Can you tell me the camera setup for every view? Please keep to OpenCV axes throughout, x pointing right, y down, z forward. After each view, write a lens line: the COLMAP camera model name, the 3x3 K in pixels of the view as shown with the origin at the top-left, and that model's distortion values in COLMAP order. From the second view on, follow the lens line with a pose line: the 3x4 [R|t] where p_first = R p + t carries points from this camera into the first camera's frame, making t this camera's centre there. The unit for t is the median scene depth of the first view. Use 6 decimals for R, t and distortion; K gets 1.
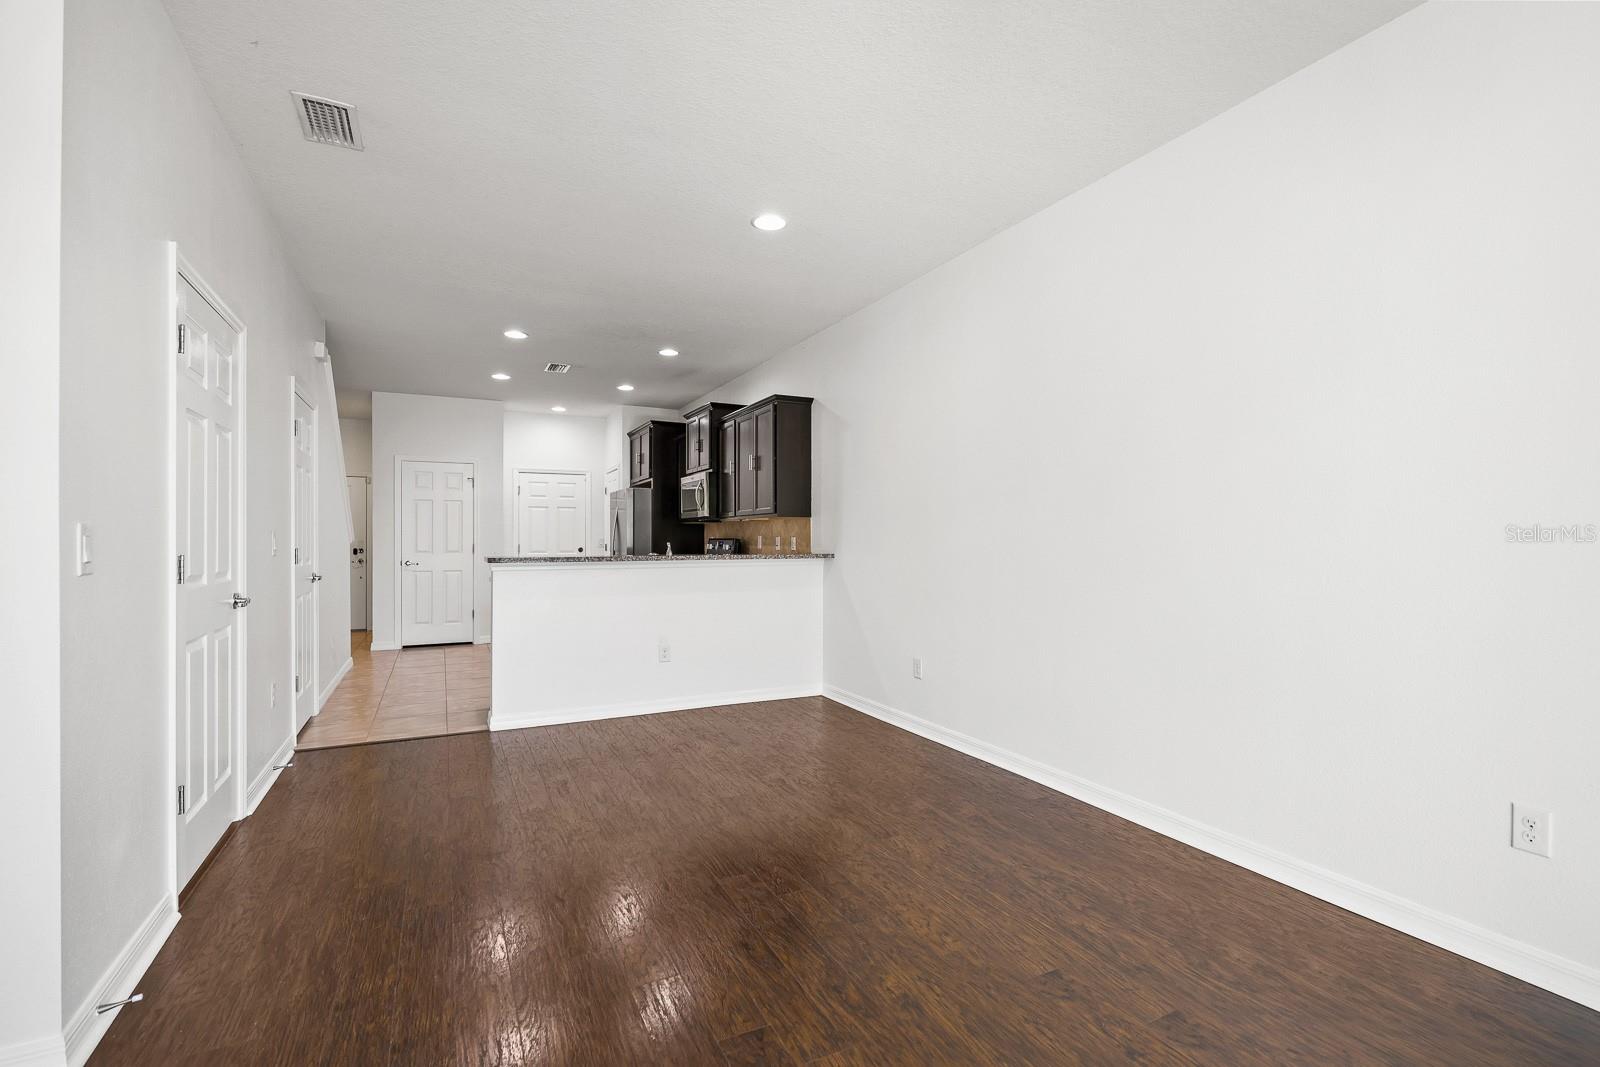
lens RADIAL K [[722.1, 0, 796.0], [0, 722.1, 526.1], [0, 0, 1]] dist [-0.000963, 0.000341]
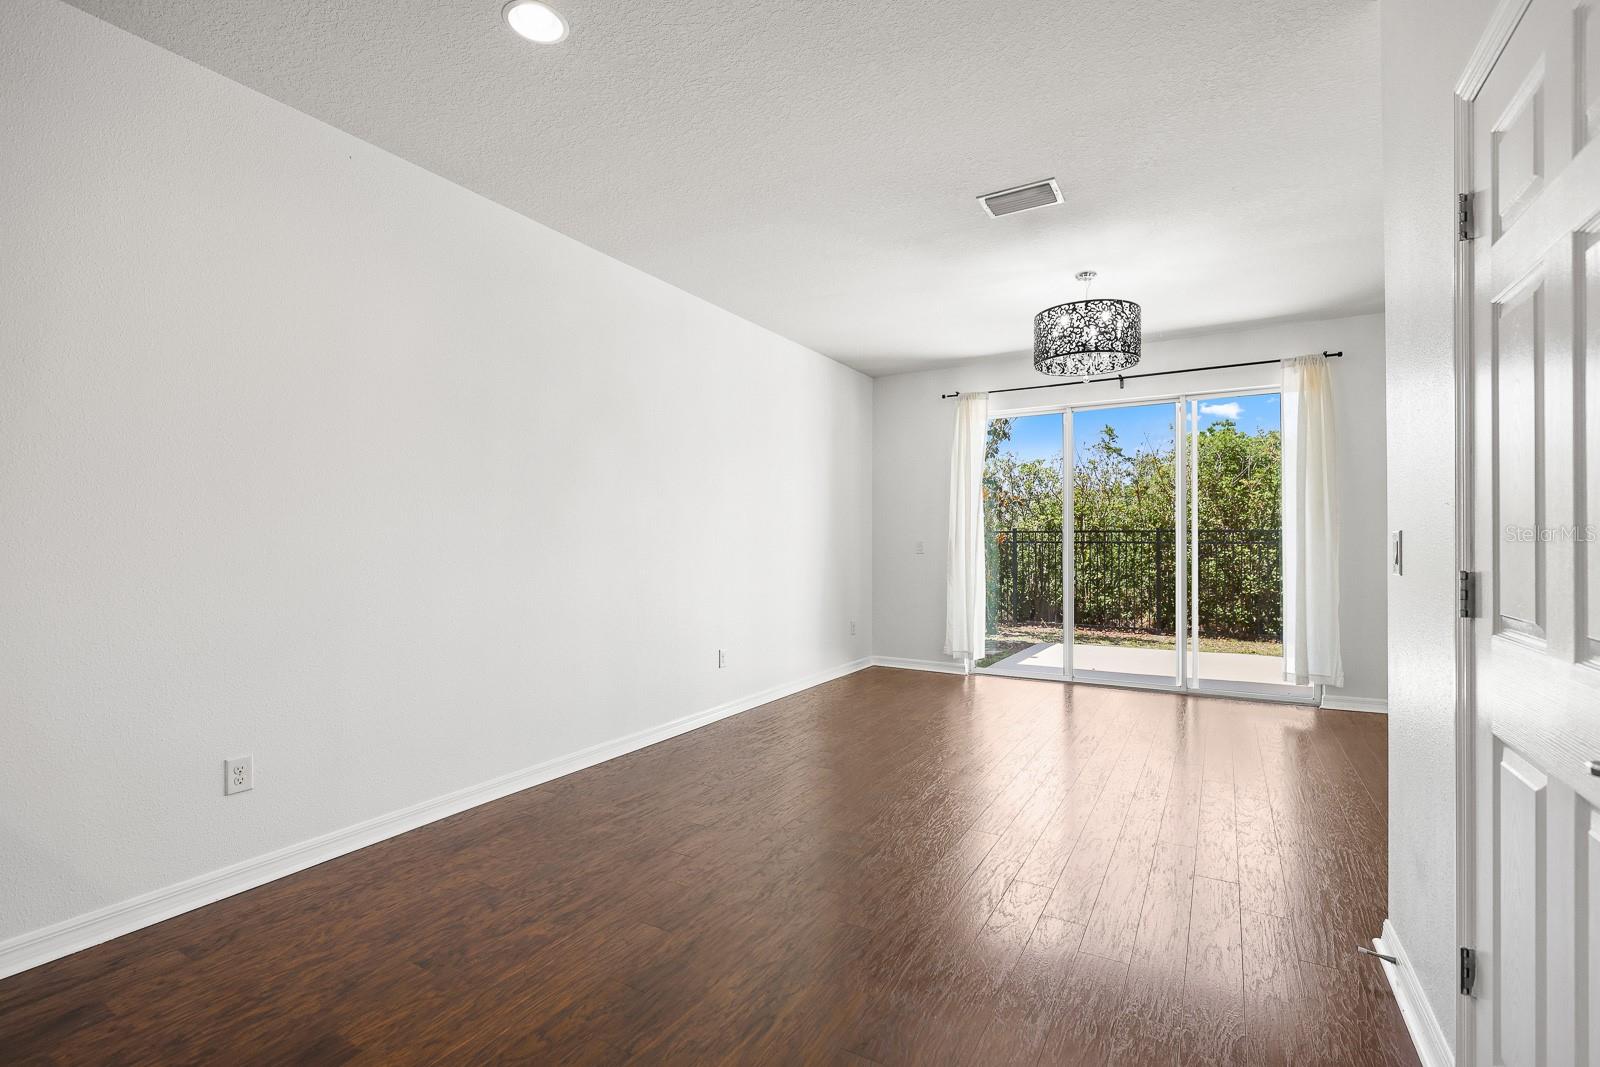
lens RADIAL K [[722.1, 0, 807.9], [0, 722.1, 541.5], [0, 0, 1]] dist [-0.000963, 0.000341]
pose [[-0.552849, -0.020788, 0.833022, -0.760008], [-0.032532, 0.999465, 0.003351, -0.016277], [-0.832646, -0.025248, -0.553230, 1.268500]]
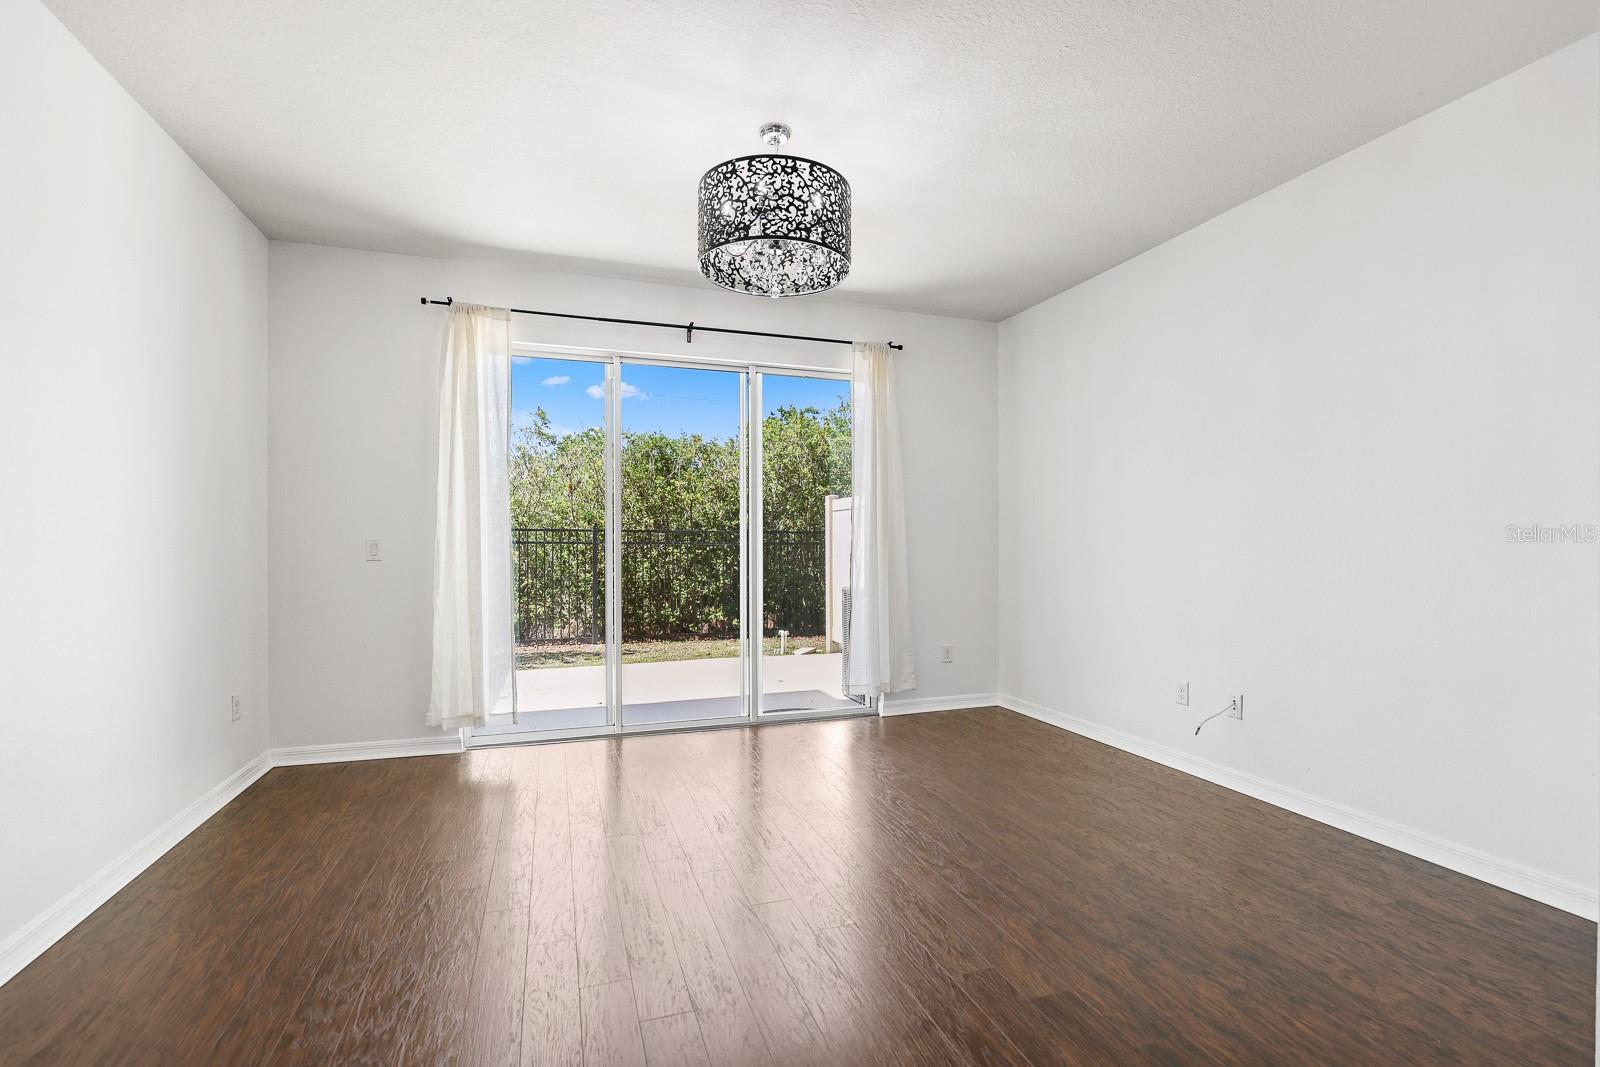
lens RADIAL K [[722.1, 0, 805.4], [0, 722.1, 546.1], [0, 0, 1]] dist [-0.000963, 0.000341]
pose [[-0.991796, -0.024228, 0.125510, -0.070875], [-0.026709, 0.999479, -0.018124, -0.006150], [-0.125006, -0.021328, -0.991927, 0.962193]]
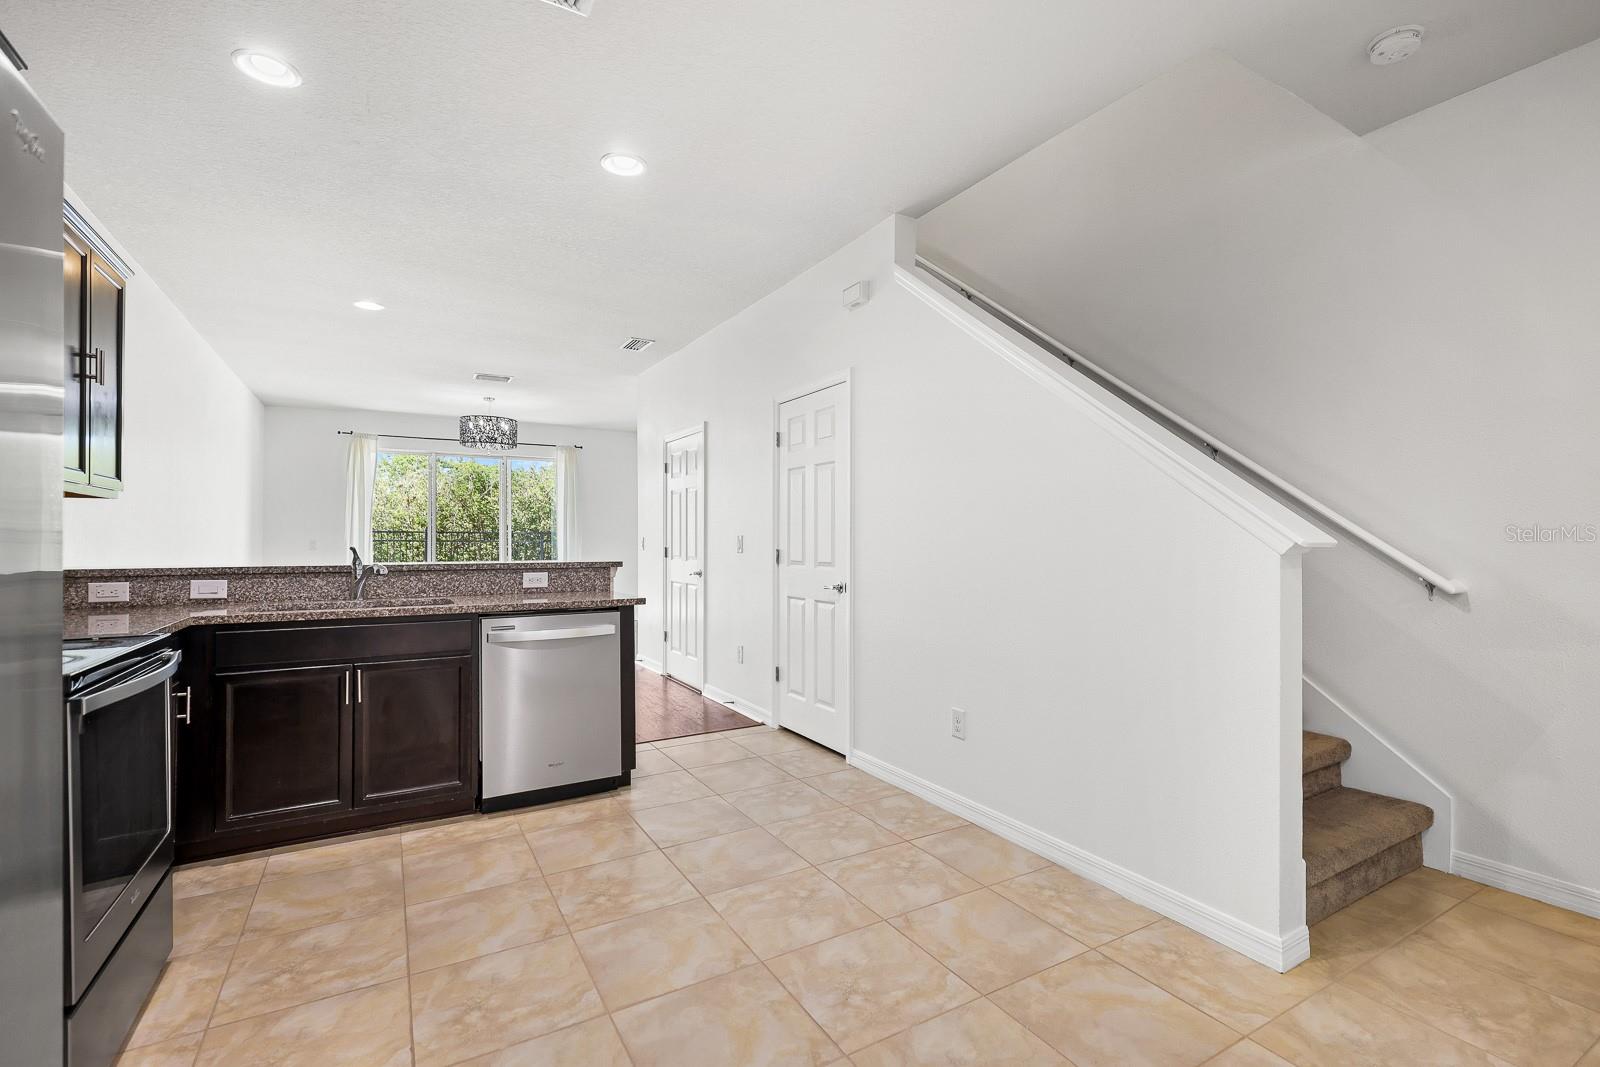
lens RADIAL K [[722.1, 0, 811.1], [0, 722.1, 533.2], [0, 0, 1]] dist [-0.000963, 0.000341]
pose [[-0.997072, -0.023275, -0.072841, -0.867801], [-0.020618, 0.999102, -0.037018, 0.018099], [0.073637, -0.035408, -0.996656, 2.708249]]
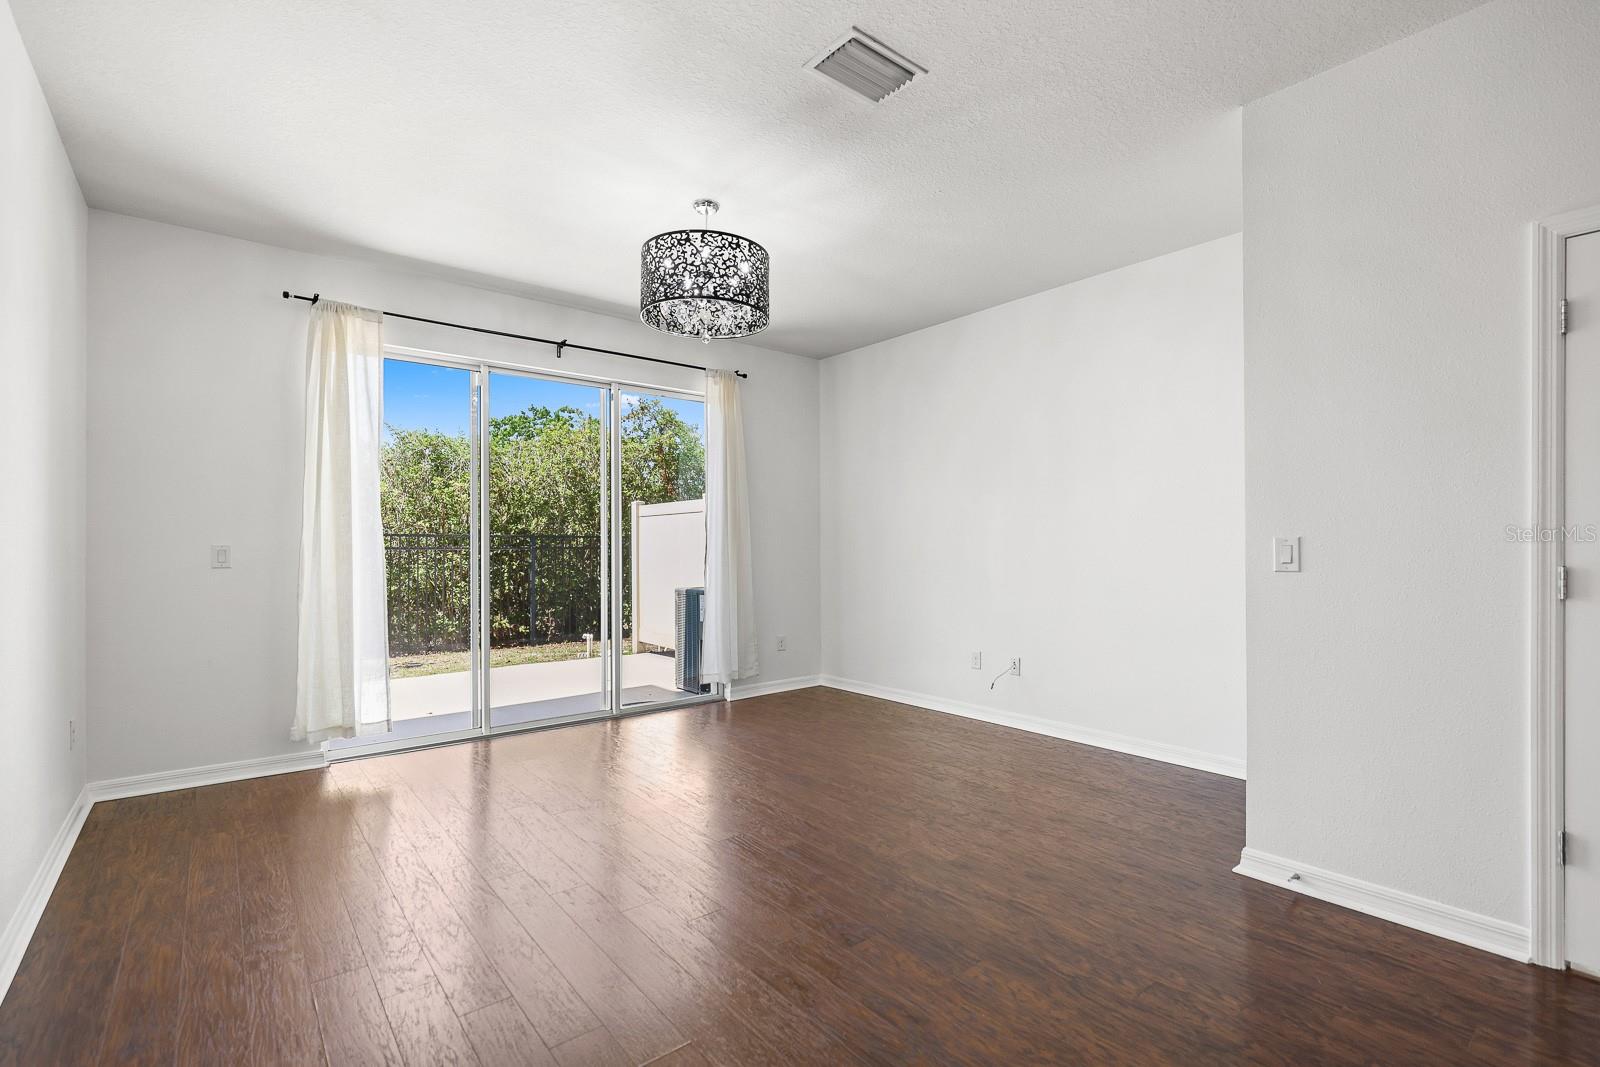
lens RADIAL K [[722.1, 0, 802.8], [0, 722.1, 543.3], [0, 0, 1]] dist [-0.000963, 0.000341]
pose [[-0.975089, -0.021592, -0.220759, 0.174281], [-0.014195, 0.999285, -0.035039, 0.003934], [0.221358, -0.031032, -0.974699, 1.151982]]
